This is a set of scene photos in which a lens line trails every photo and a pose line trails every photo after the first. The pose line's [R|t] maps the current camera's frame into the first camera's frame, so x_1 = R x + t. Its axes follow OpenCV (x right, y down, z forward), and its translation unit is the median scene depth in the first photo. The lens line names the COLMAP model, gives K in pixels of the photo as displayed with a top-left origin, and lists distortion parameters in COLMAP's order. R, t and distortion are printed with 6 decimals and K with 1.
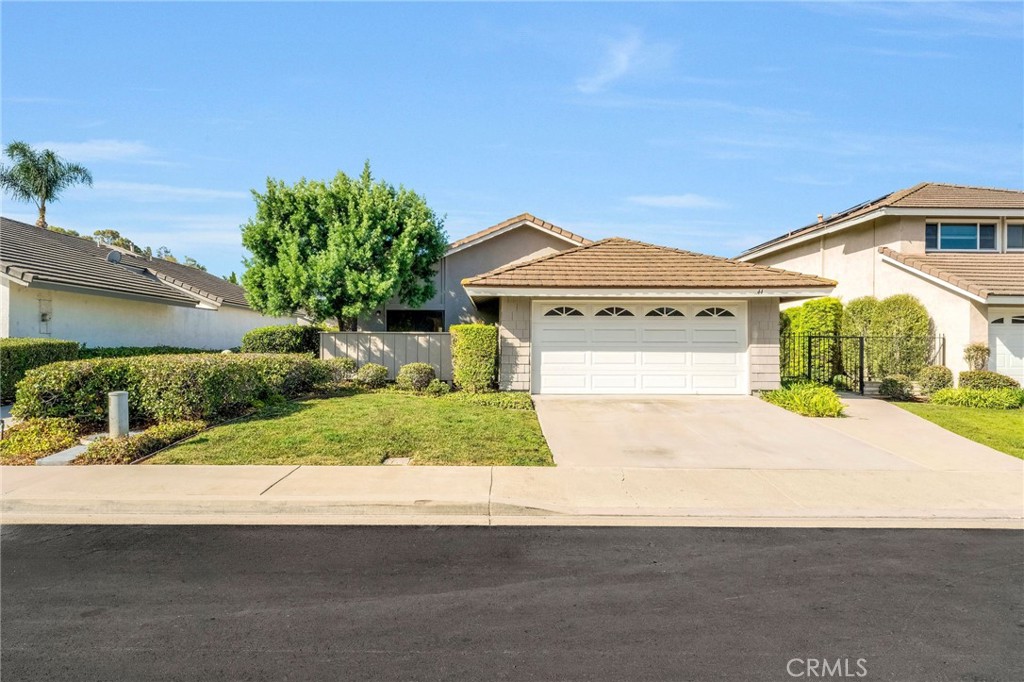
lens RADIAL K [[591.6, 0, 512.0], [0, 591.6, 341.0], [0, 0, 1]] dist [0.003669, 0.001486]
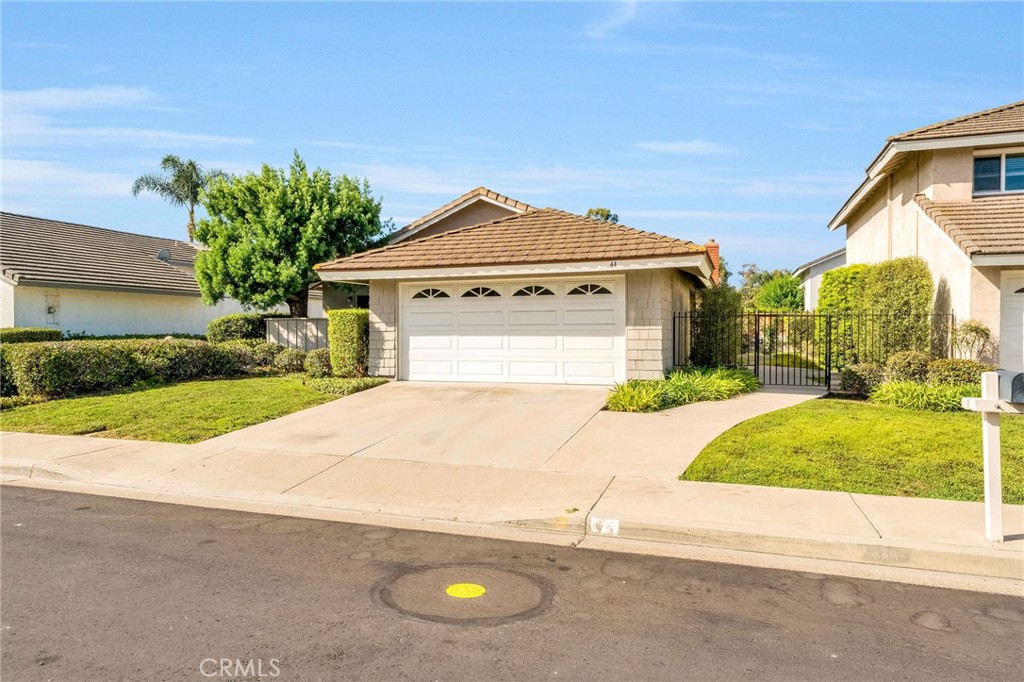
lens RADIAL K [[664.9, 0, 512.0], [0, 664.9, 341.0], [0, 0, 1]] dist [0.003494, 0.002582]
pose [[0.940959, -0.003059, -0.338508, 0.549196], [0.010239, 0.999759, 0.019427, 0.006320], [0.338367, -0.021746, 0.940763, 0.043234]]
